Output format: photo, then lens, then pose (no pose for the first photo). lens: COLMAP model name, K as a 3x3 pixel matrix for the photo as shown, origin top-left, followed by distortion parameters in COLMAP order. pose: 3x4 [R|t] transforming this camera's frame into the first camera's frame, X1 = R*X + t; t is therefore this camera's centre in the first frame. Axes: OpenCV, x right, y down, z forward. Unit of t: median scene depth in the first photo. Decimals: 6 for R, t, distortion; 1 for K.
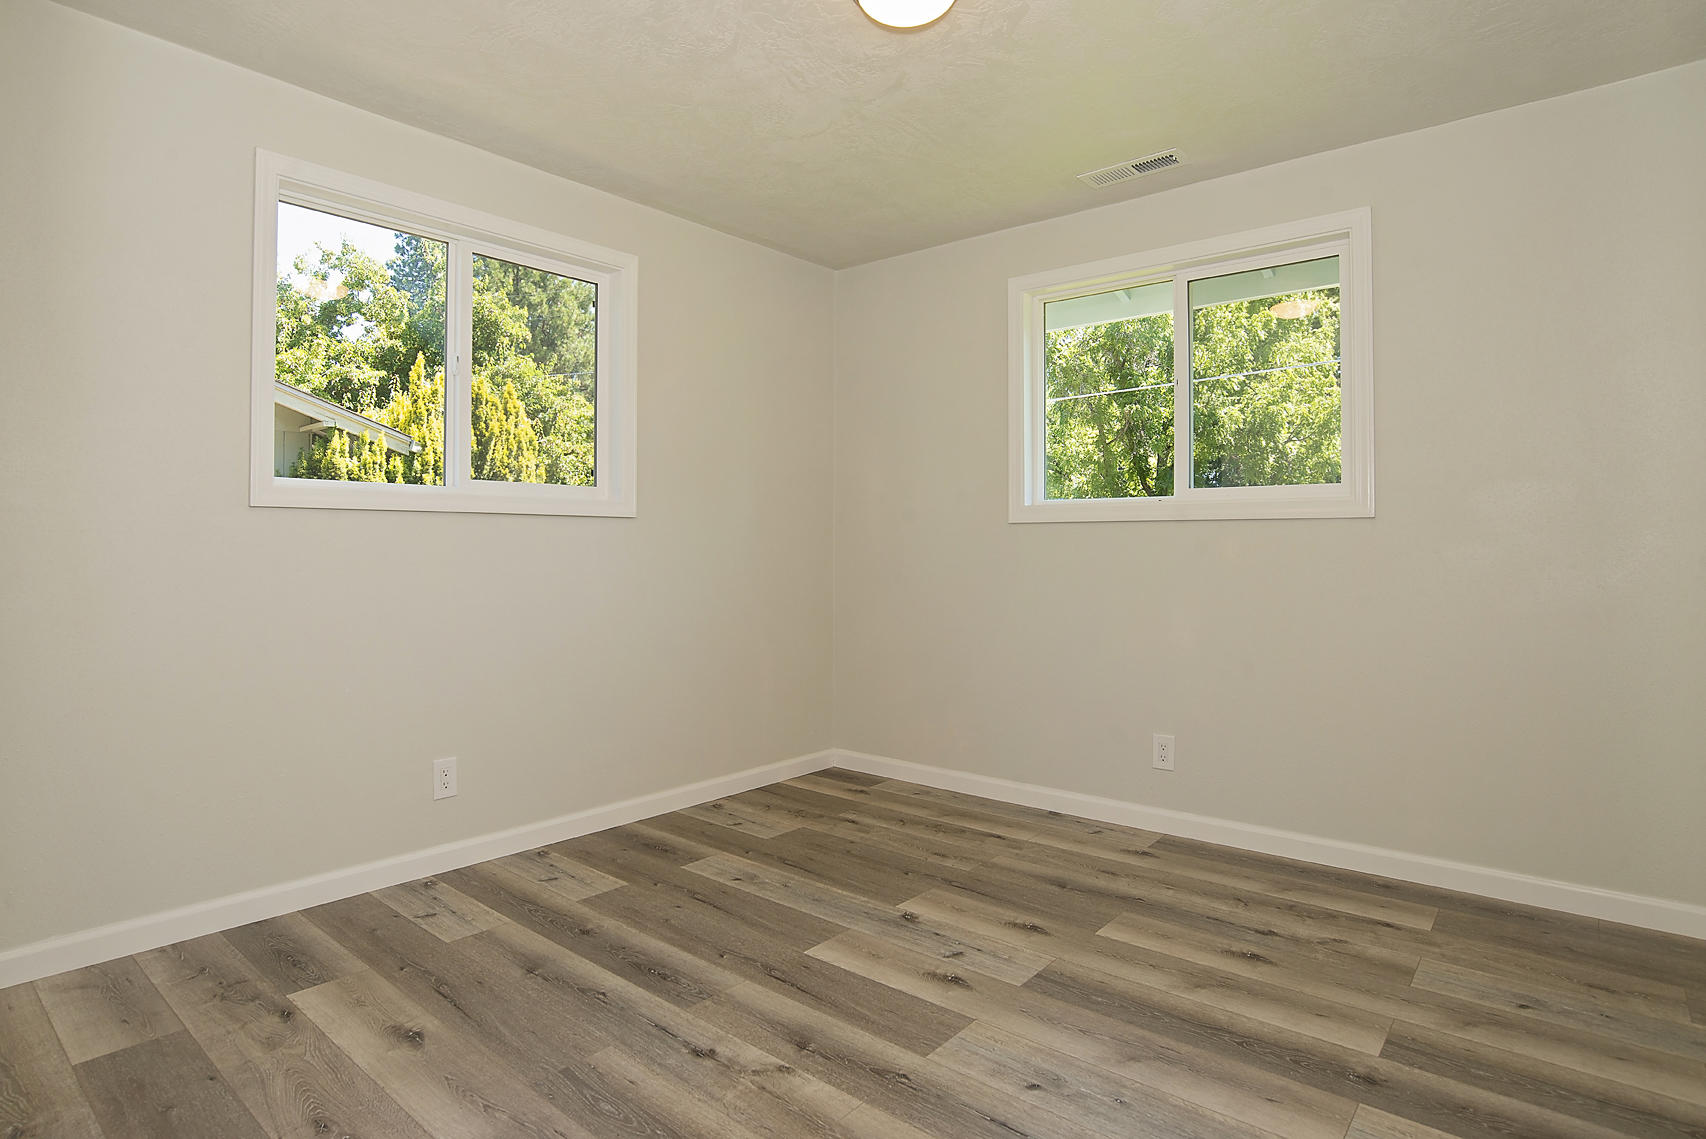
lens RADIAL K [[868.7, 0, 846.0], [0, 868.7, 582.7], [0, 0, 1]] dist [-0.050038, 0.026290]
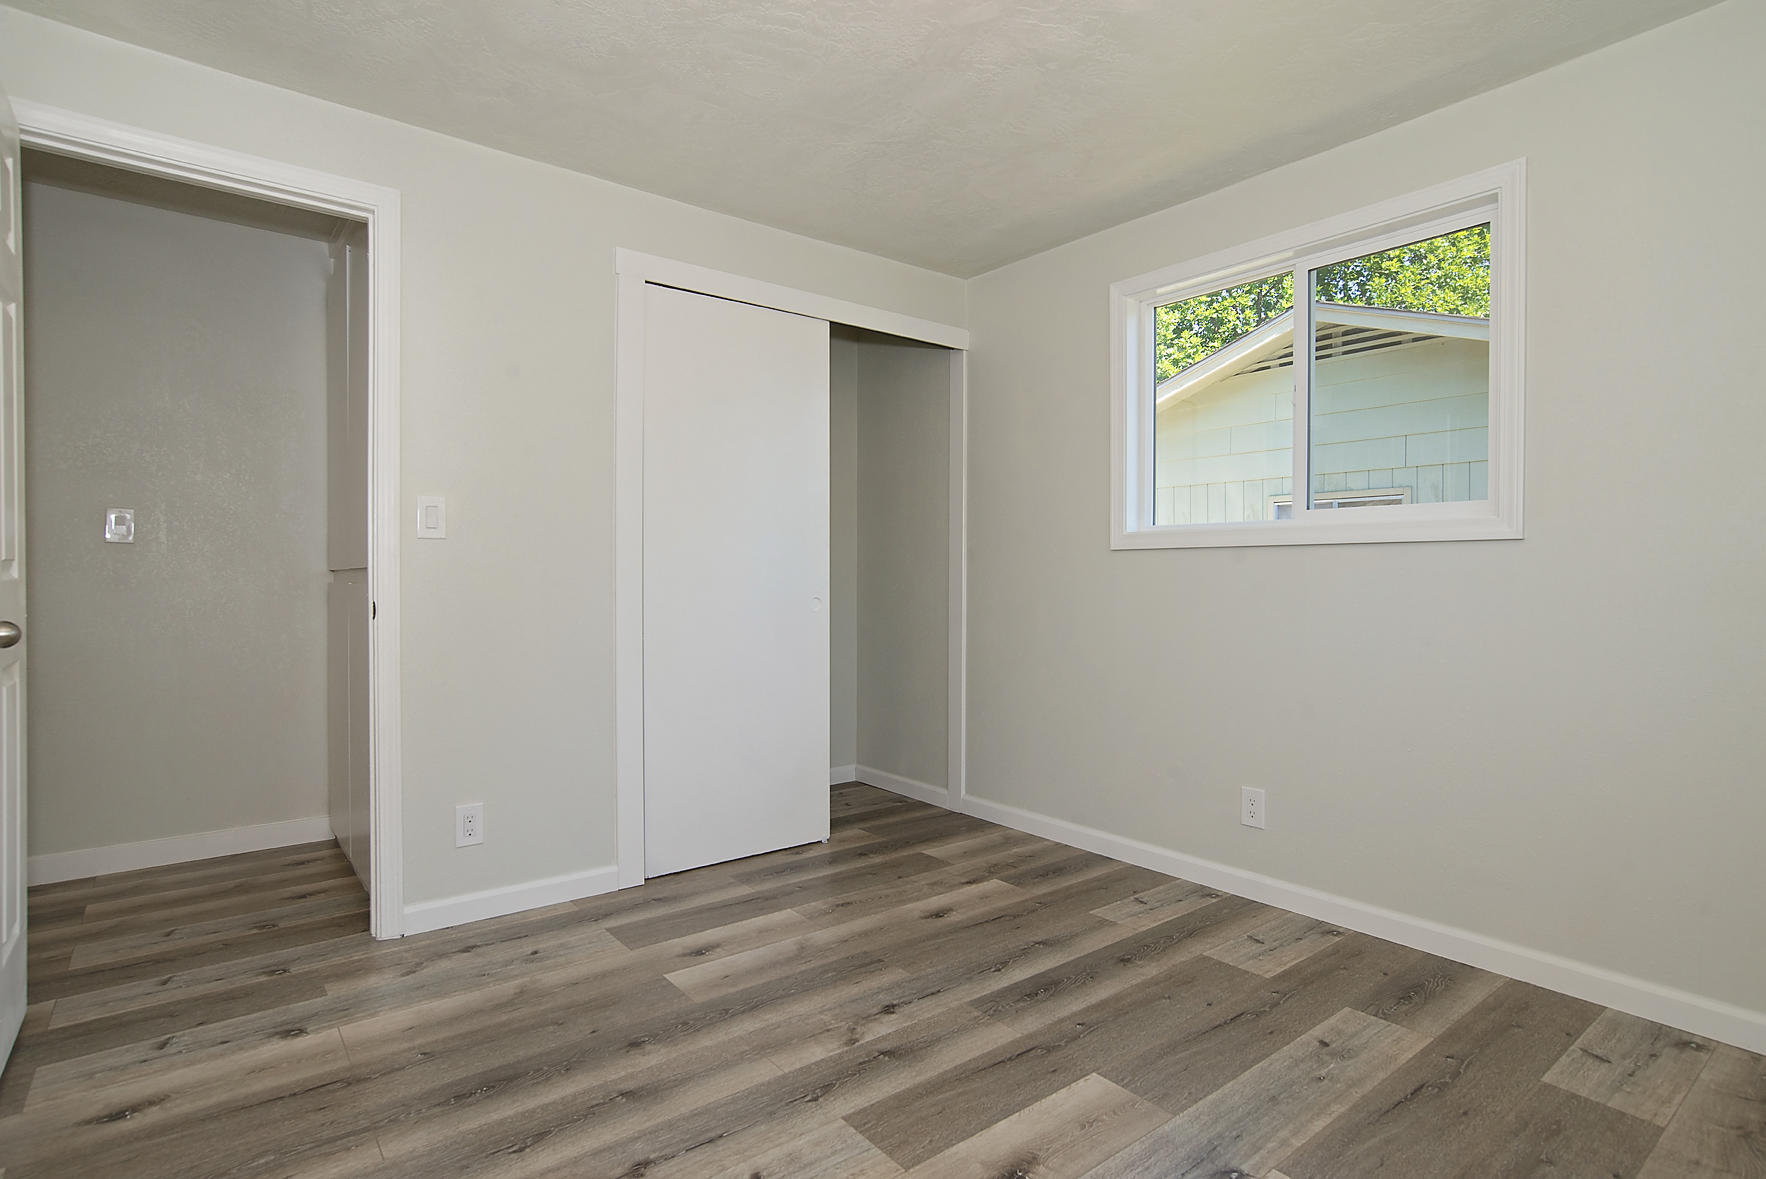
lens RADIAL K [[911.3, 0, 883.0], [0, 911.3, 589.5], [0, 0, 1]] dist [0.000143, 0.026722]
pose [[-0.194344, 0.000126, -0.980933, 0.820134], [-0.032723, 0.999443, 0.006612, -0.025453], [0.980387, 0.033384, -0.194232, 0.939073]]
